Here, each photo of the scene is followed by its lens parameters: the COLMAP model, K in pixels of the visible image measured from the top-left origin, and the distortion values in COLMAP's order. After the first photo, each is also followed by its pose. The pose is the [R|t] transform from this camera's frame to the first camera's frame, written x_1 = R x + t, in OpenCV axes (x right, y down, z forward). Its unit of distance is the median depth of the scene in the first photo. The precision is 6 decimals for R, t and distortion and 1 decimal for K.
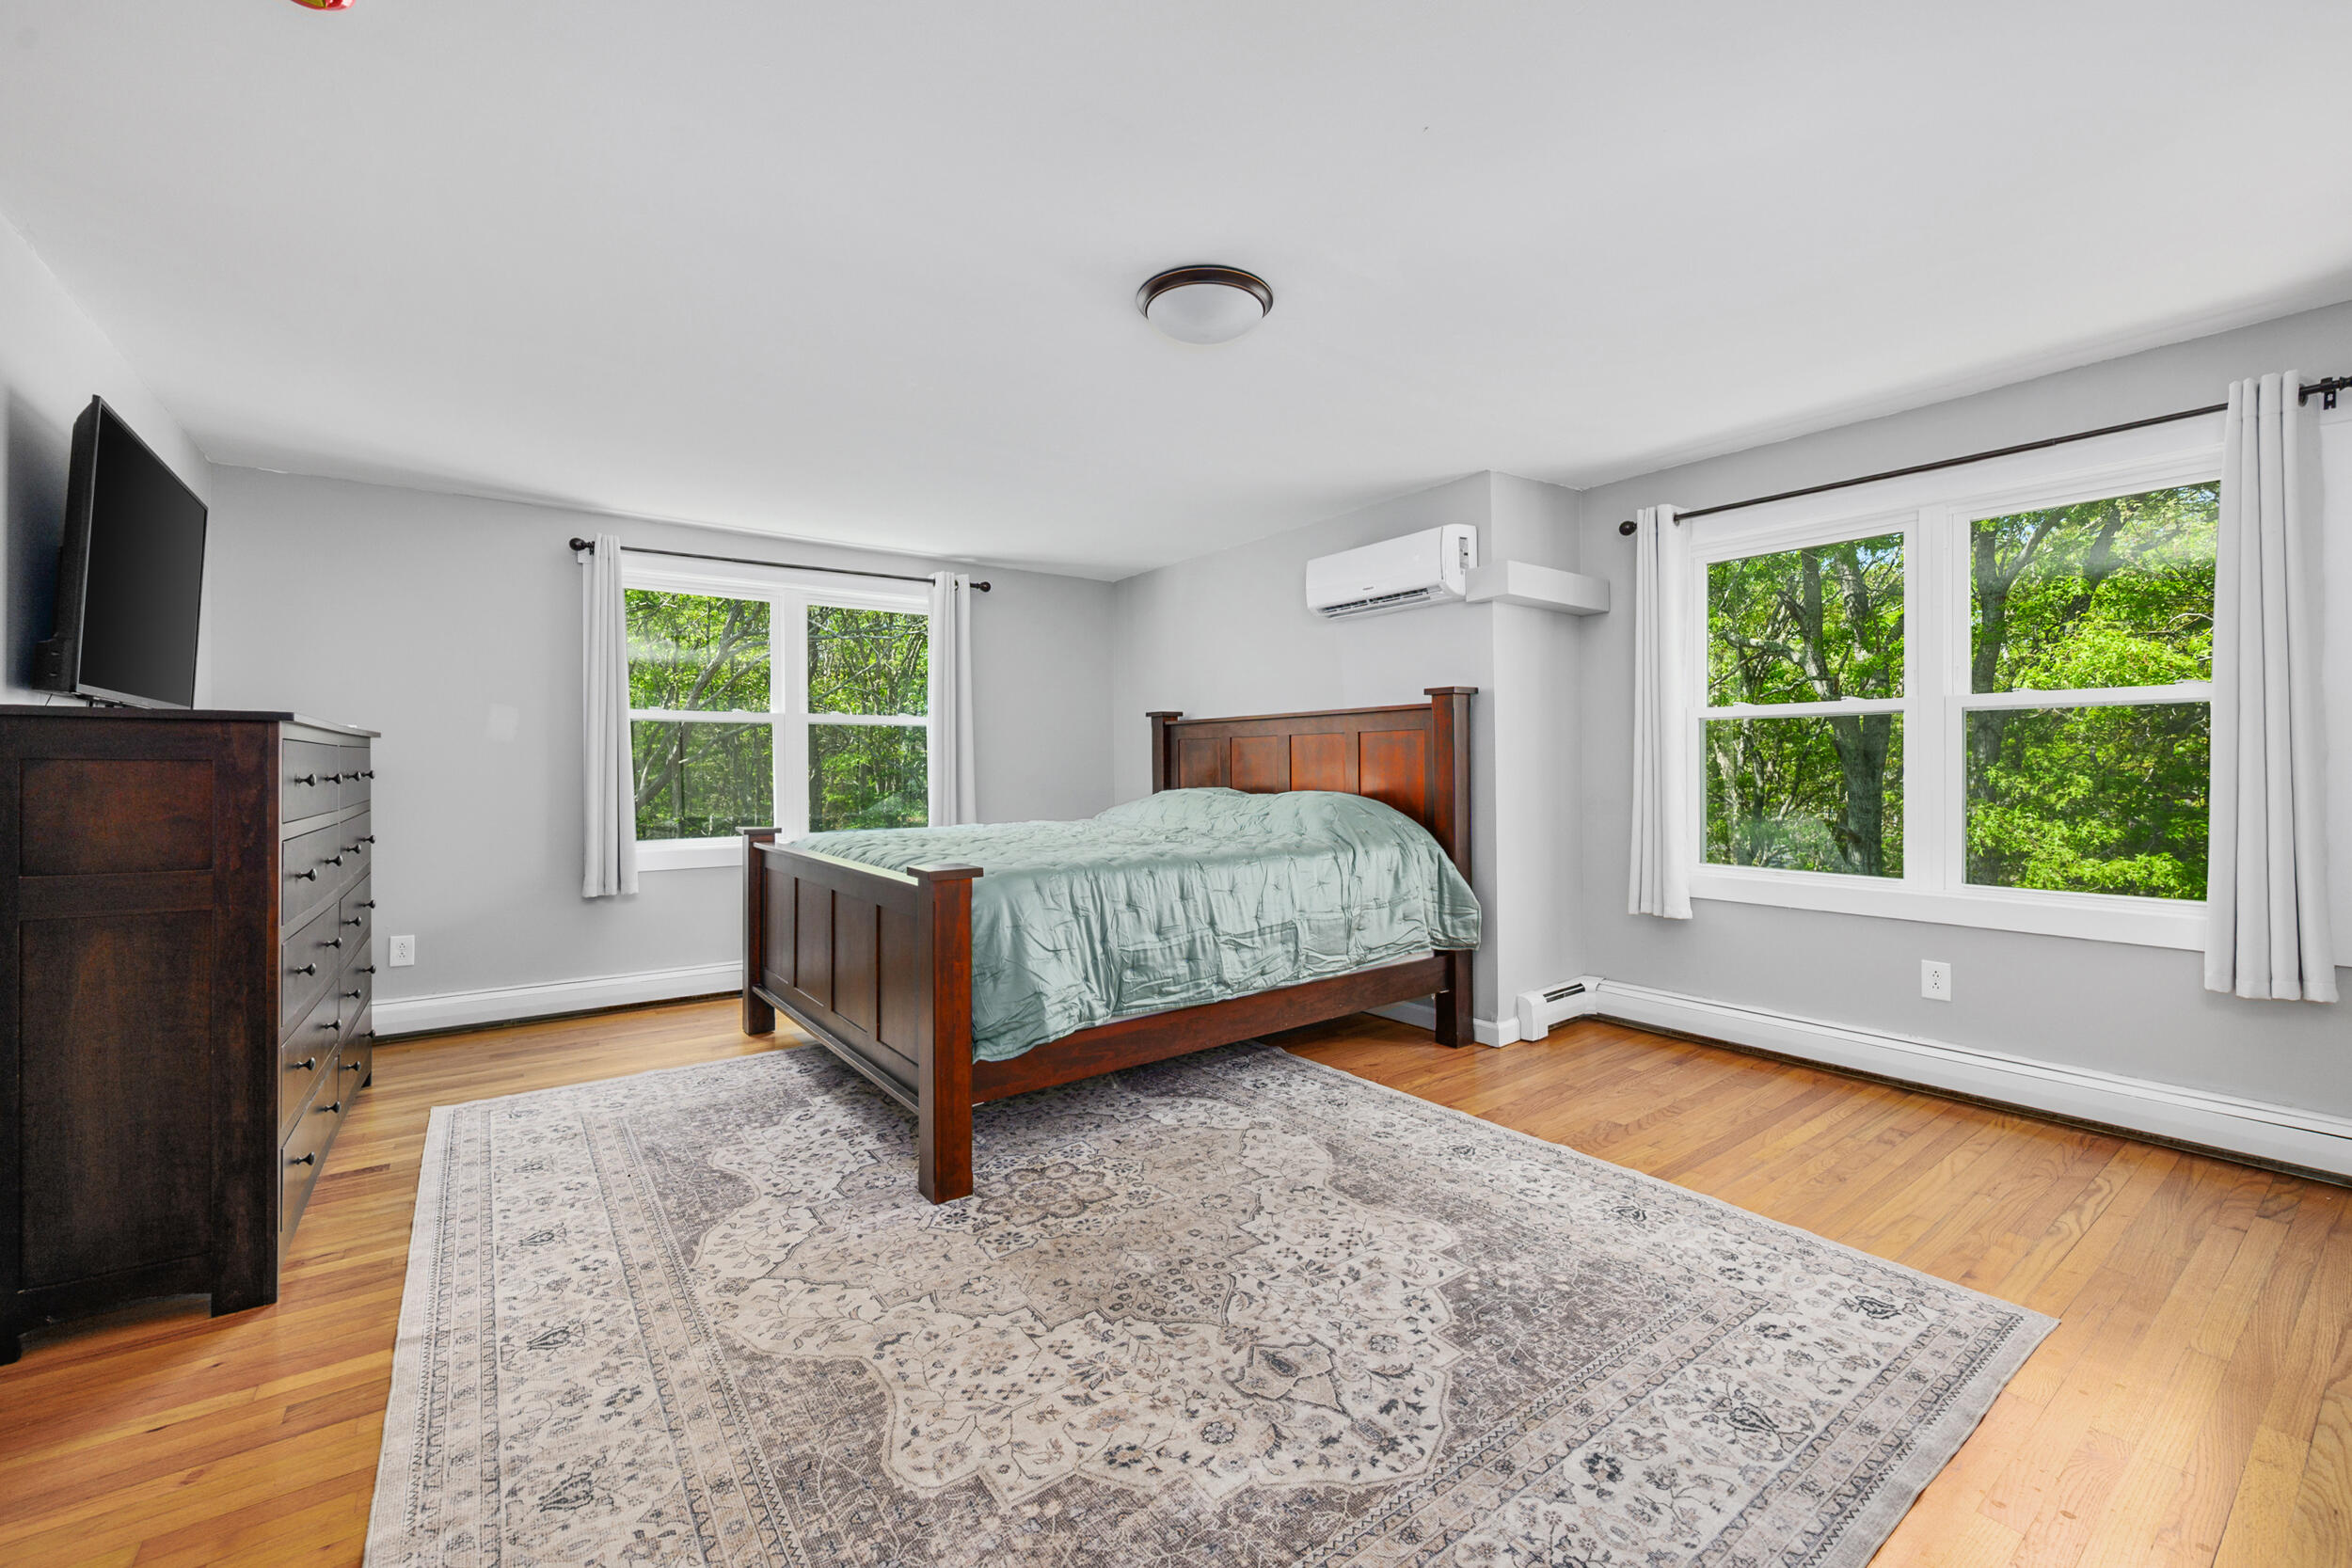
lens RADIAL K [[989.1, 0, 1191.5], [0, 989.1, 777.0], [0, 0, 1]] dist [0.000697, -0.000255]
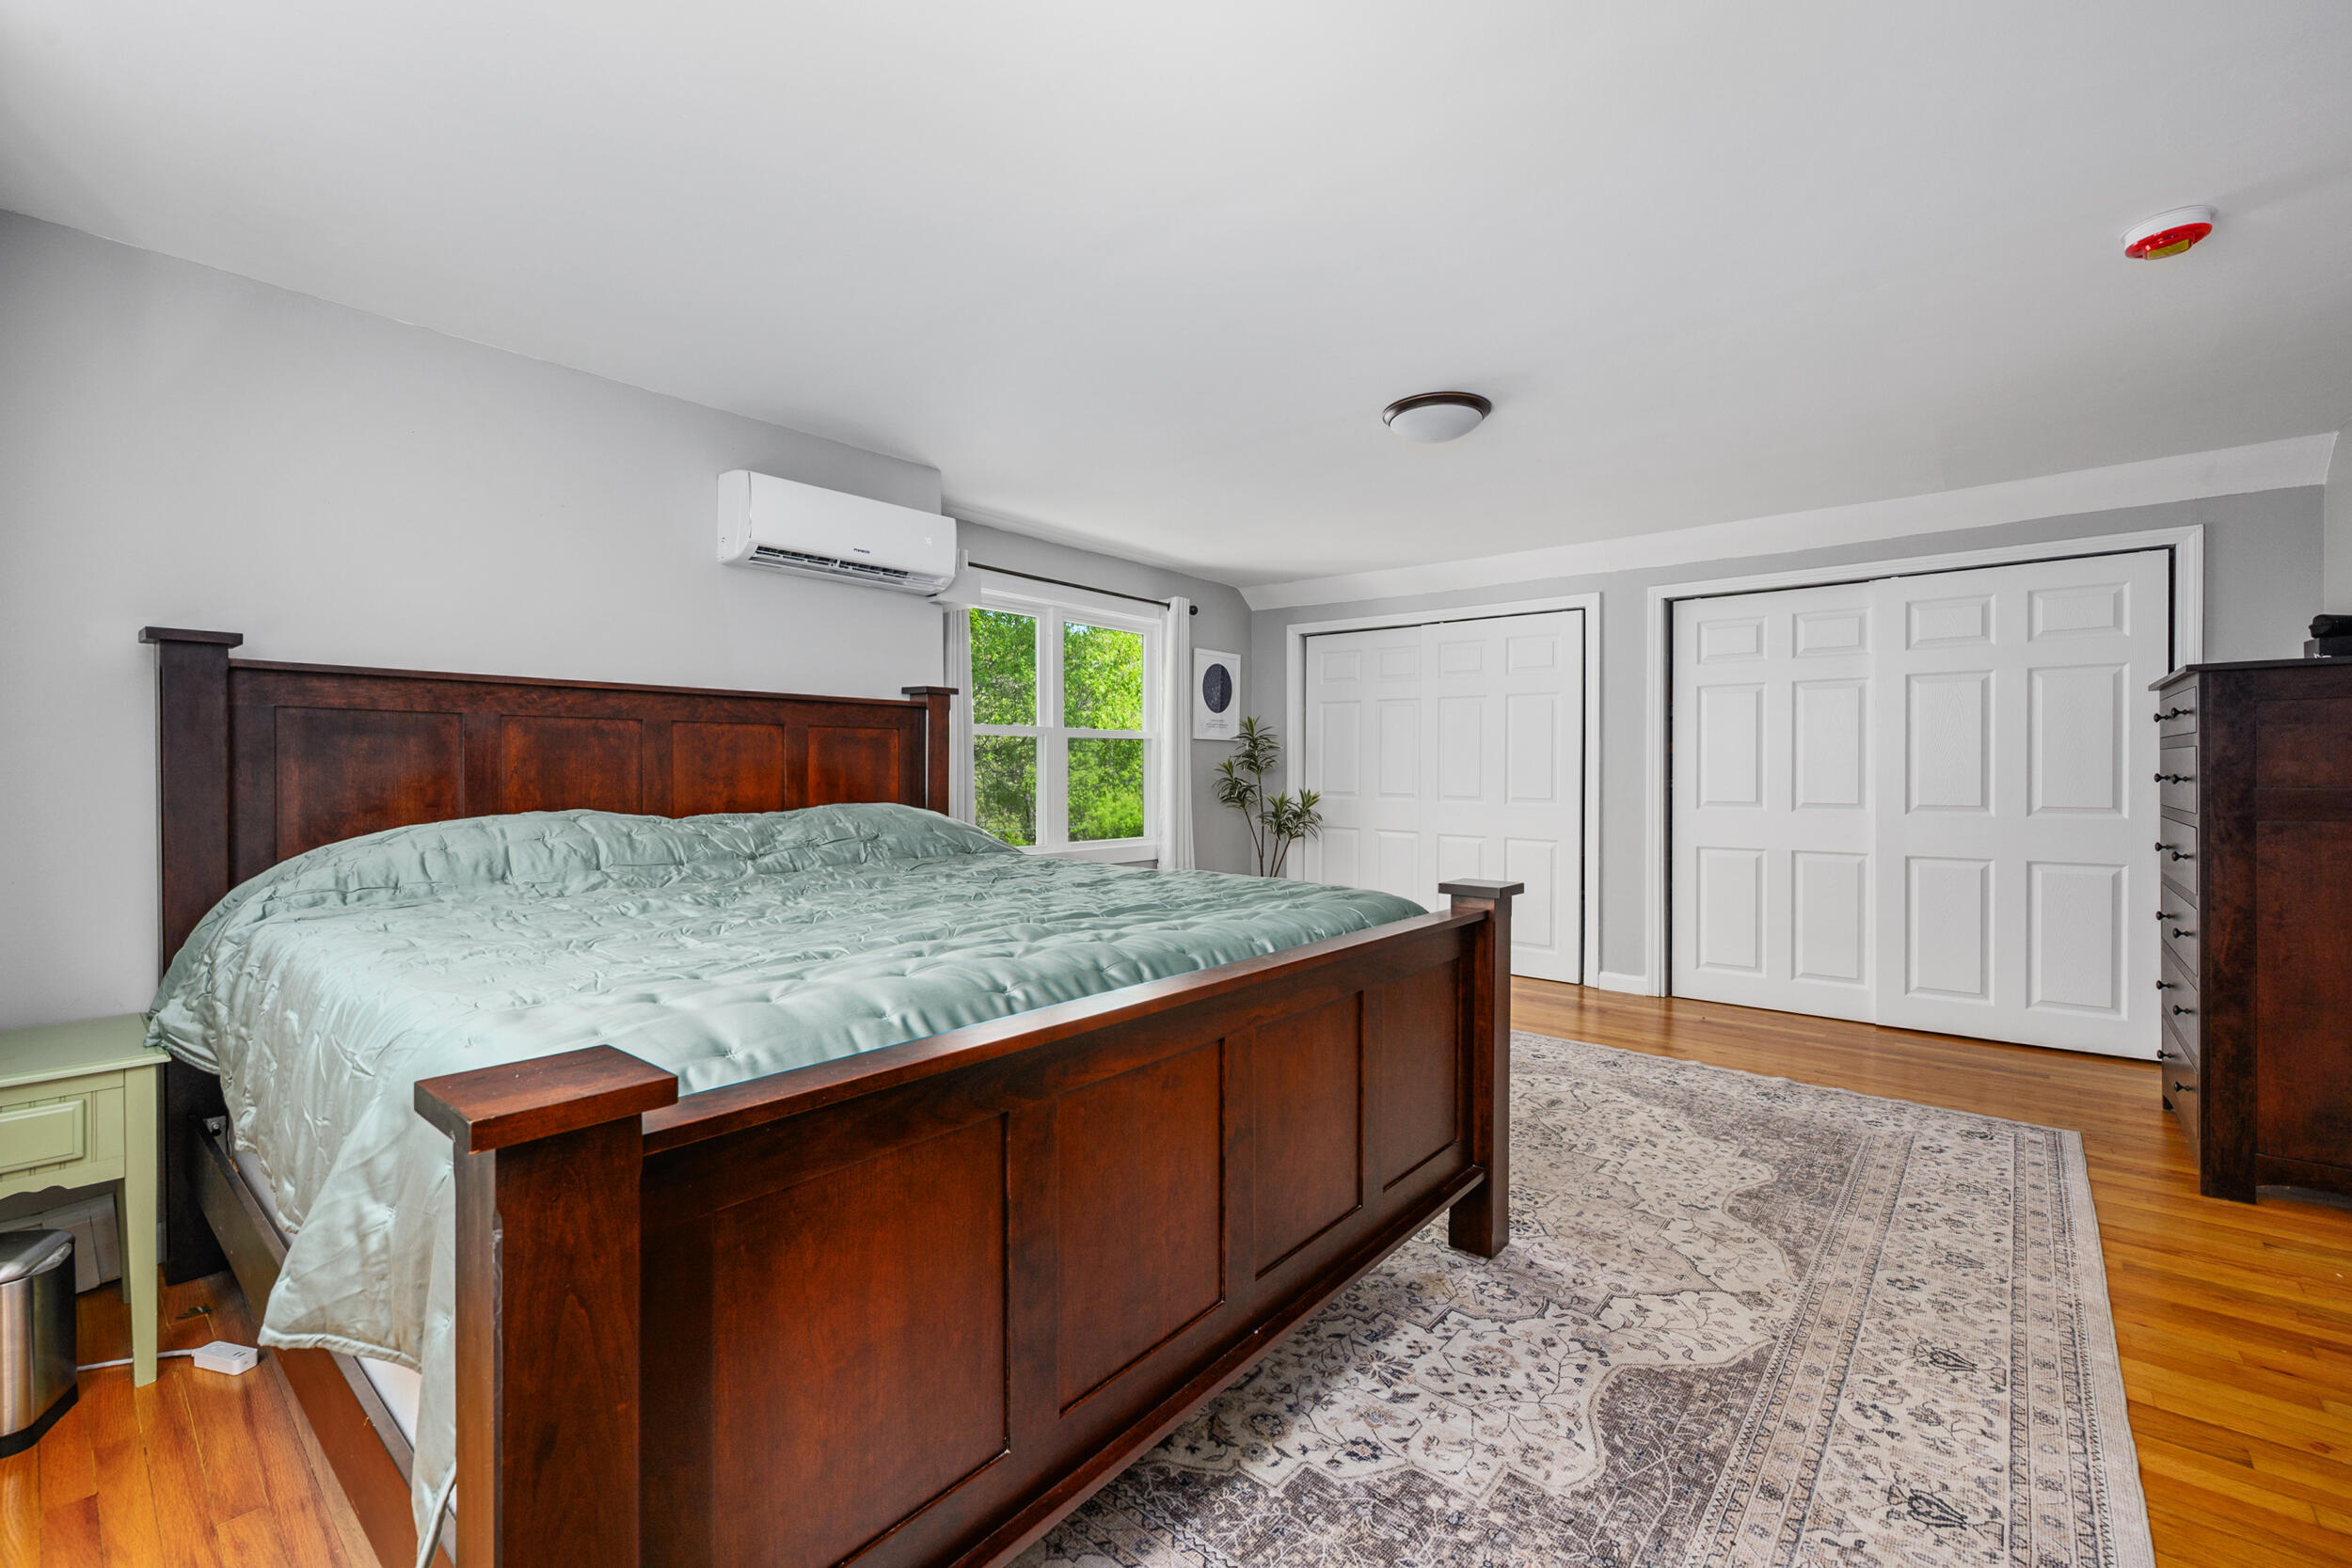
lens RADIAL K [[989.1, 0, 1195.6], [0, 989.1, 779.4], [0, 0, 1]] dist [0.000697, -0.000255]
pose [[-0.251710, -0.004594, 0.967792, -1.070430], [0.012011, 0.999897, 0.007871, -0.011954], [-0.967728, 0.013605, -0.251629, 1.496334]]
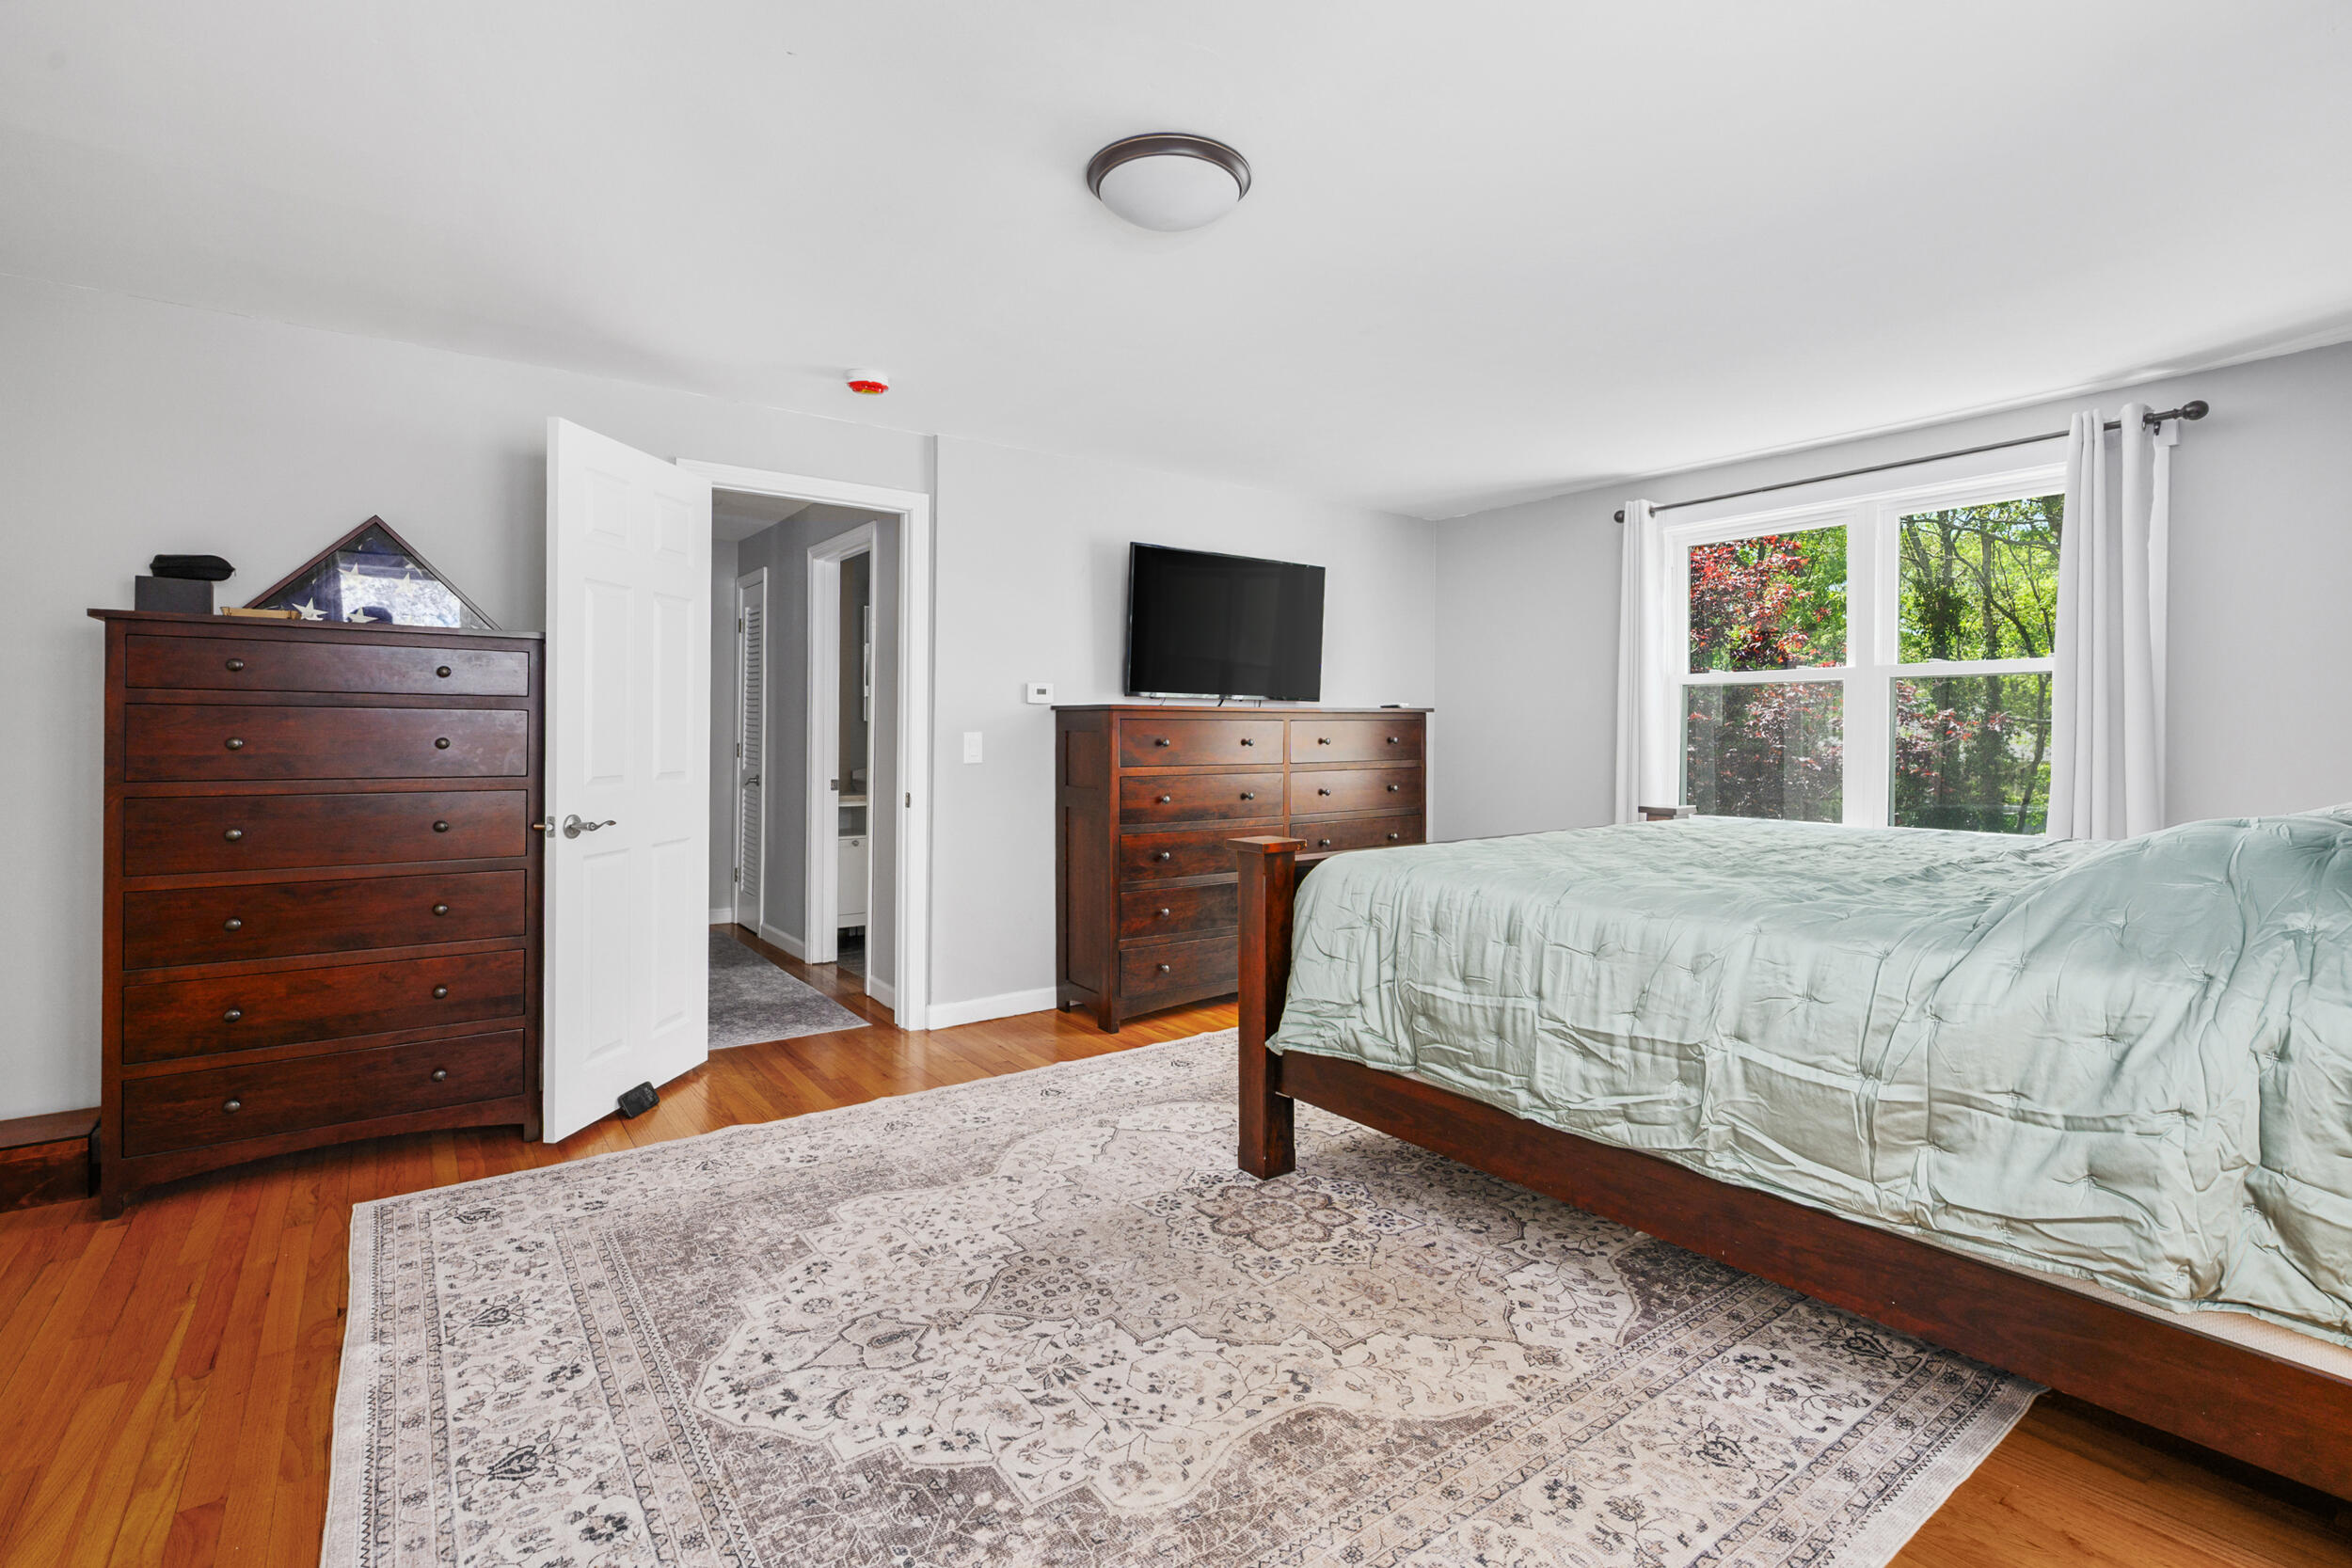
lens RADIAL K [[1083.3, 0, 1163.2], [0, 1083.3, 732.5], [0, 0, 1]] dist [0.001530, 0.000231]
pose [[-0.023507, 0.004970, -0.999711, 0.849957], [-0.011953, 0.999915, 0.005252, -0.021330], [0.999652, 0.012073, -0.023445, 0.933516]]
